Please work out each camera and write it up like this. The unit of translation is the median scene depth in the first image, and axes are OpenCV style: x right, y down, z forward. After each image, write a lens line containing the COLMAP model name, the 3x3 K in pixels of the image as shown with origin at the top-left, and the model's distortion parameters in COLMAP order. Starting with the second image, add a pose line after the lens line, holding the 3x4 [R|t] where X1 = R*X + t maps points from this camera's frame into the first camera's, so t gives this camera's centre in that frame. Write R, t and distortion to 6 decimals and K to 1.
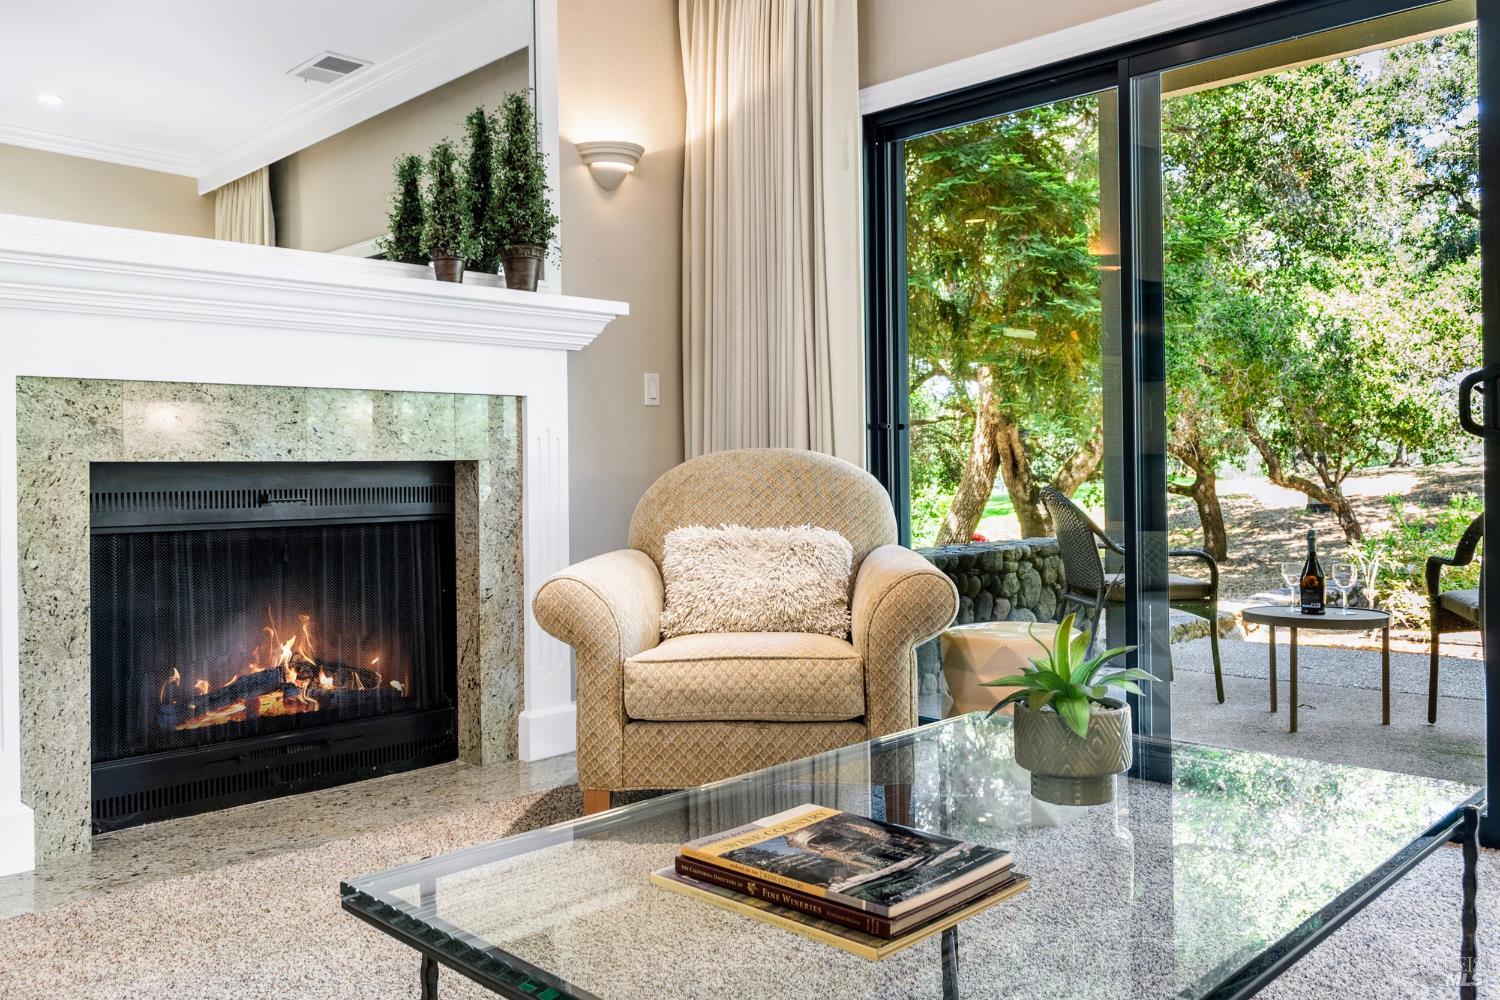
lens RADIAL K [[1194.5, 0, 754.1], [0, 1194.5, 455.9], [0, 0, 1]] dist [-0.003901, -0.000675]
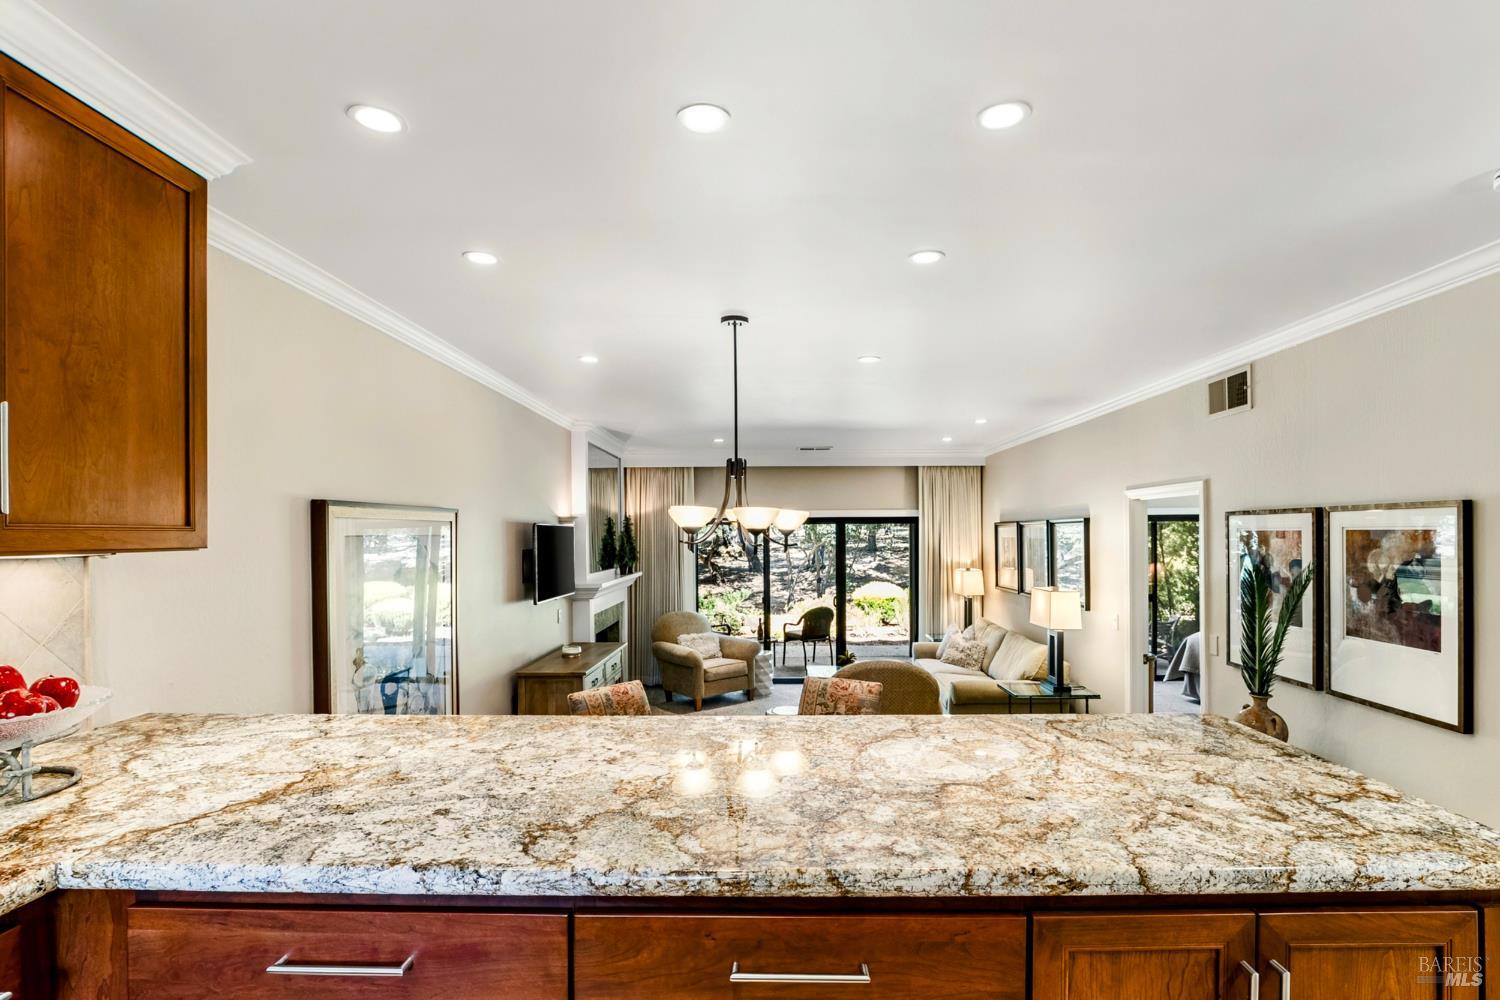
lens RADIAL K [[723.6, 0, 770.2], [0, 723.6, 534.8], [0, 0, 1]] dist [-0.019574, 0.001321]
pose [[0.714126, 0.006307, 0.699989, -1.419996], [-0.007967, 0.999968, -0.000882, -0.253032], [-0.699972, -0.004947, 0.714153, -0.845632]]
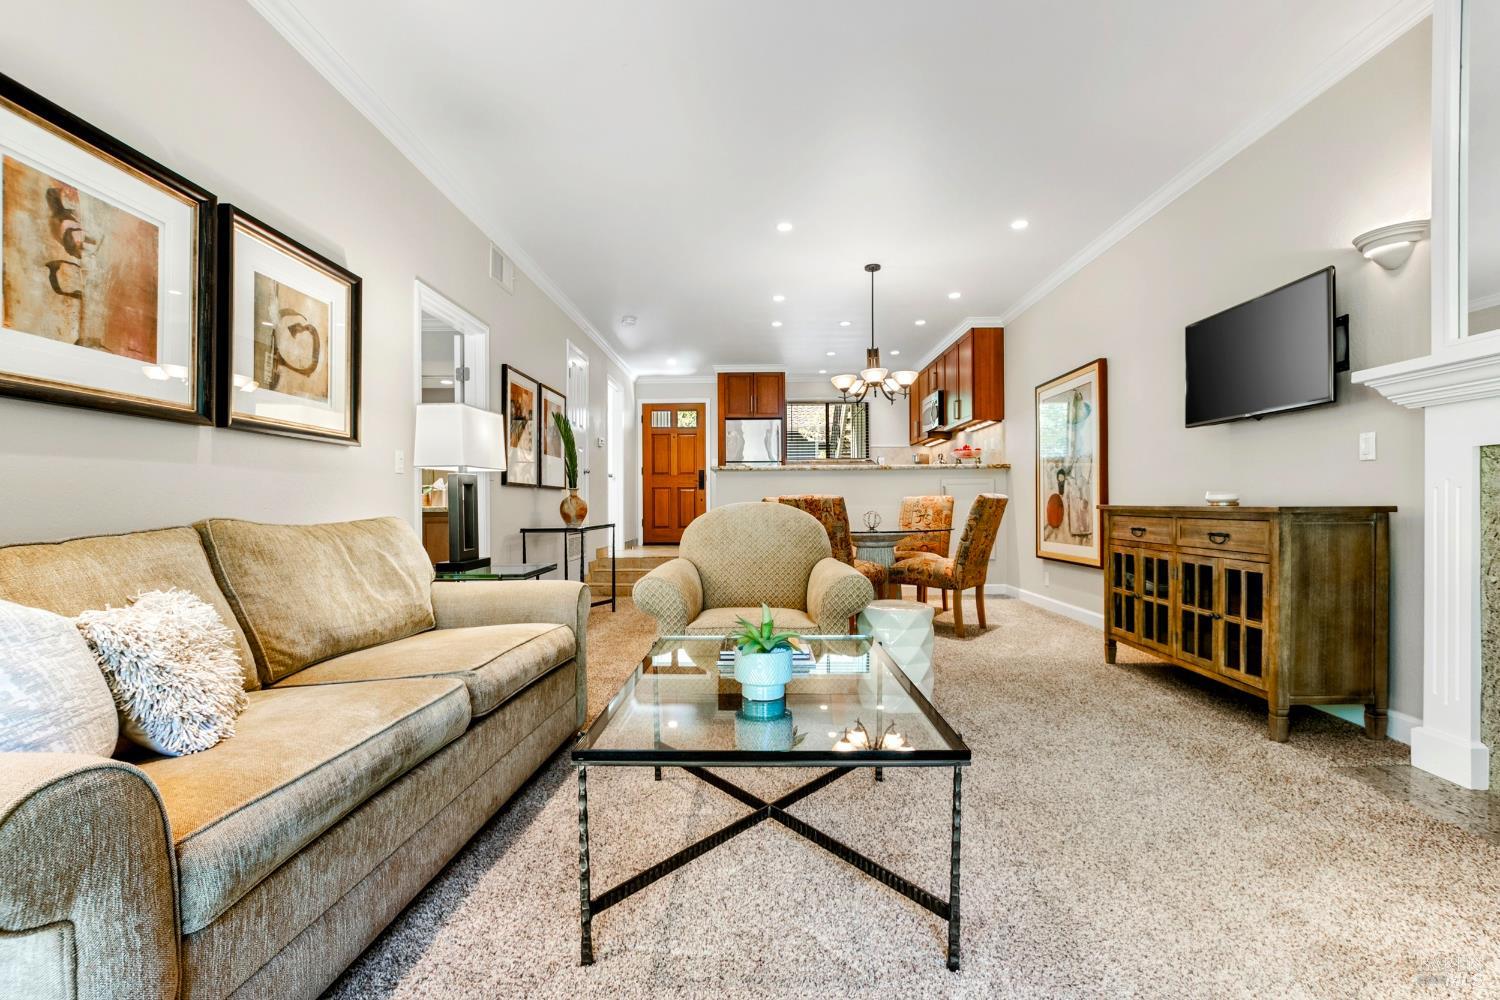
lens RADIAL K [[673.1, 0, 758.1], [0, 673.1, 506.8], [0, 0, 1]] dist [-0.011558, 0.000132]
pose [[-0.713745, 0.016637, -0.700208, 0.429250], [0.019827, 0.999797, 0.003545, -0.011324], [0.700125, -0.011353, -0.713930, 0.732376]]
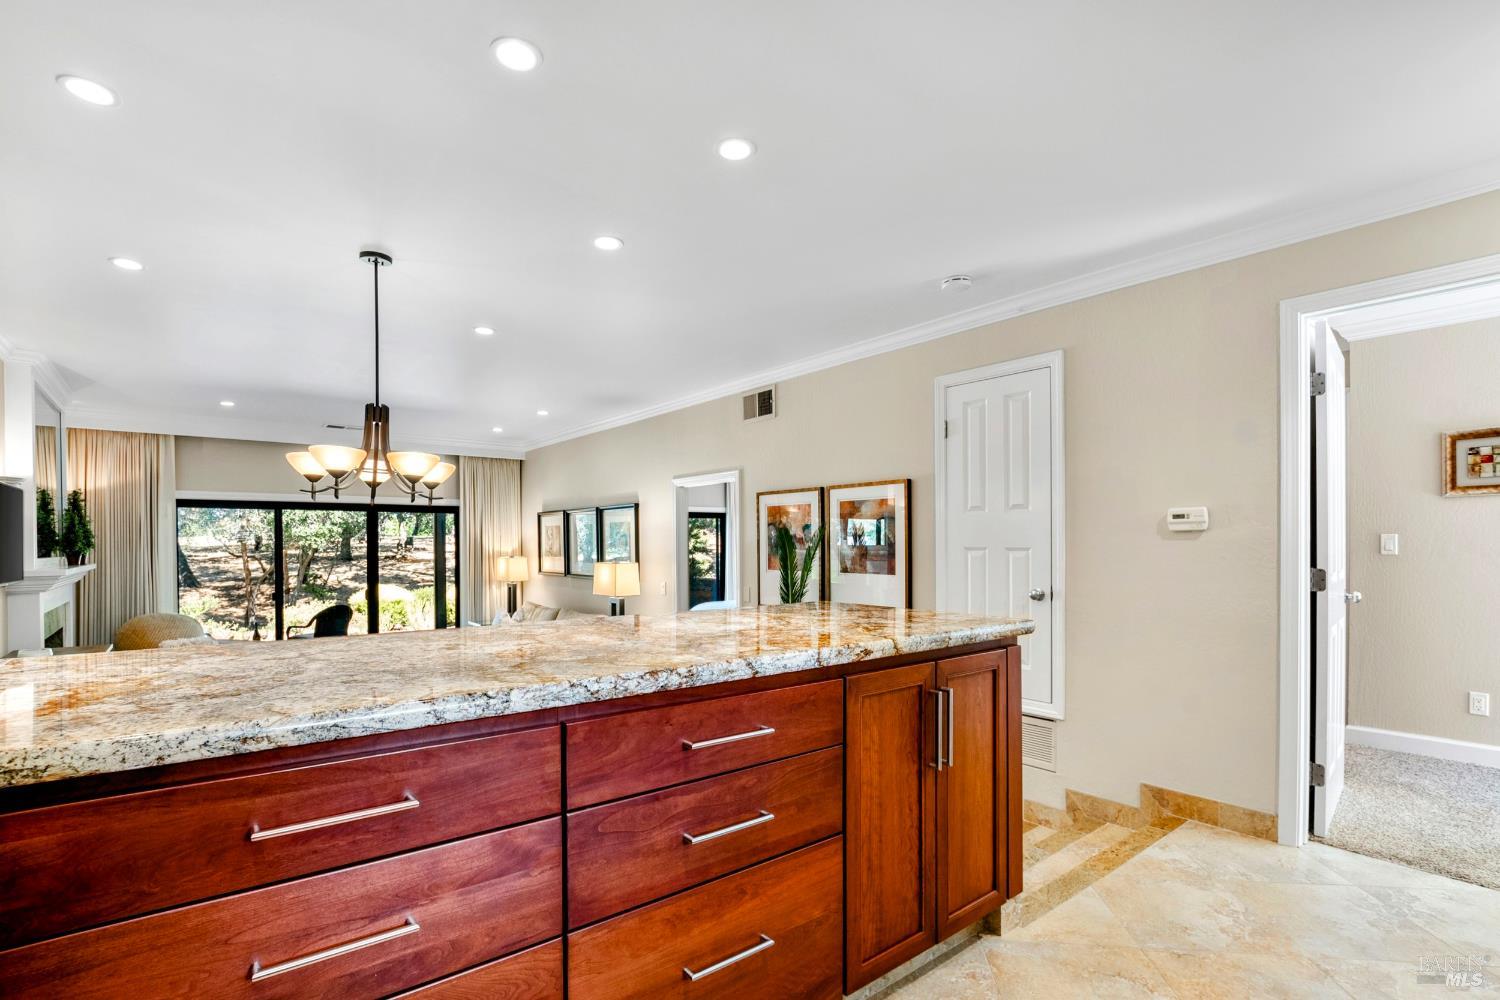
lens RADIAL K [[703.8, 0, 749.4], [0, 703.8, 545.1], [0, 0, 1]] dist [-0.021743, 0.000707]
pose [[0.114380, 0.007851, 0.993406, -1.591388], [-0.004766, 0.999962, -0.007354, -0.176250], [-0.993426, -0.003893, 0.114413, -0.697806]]
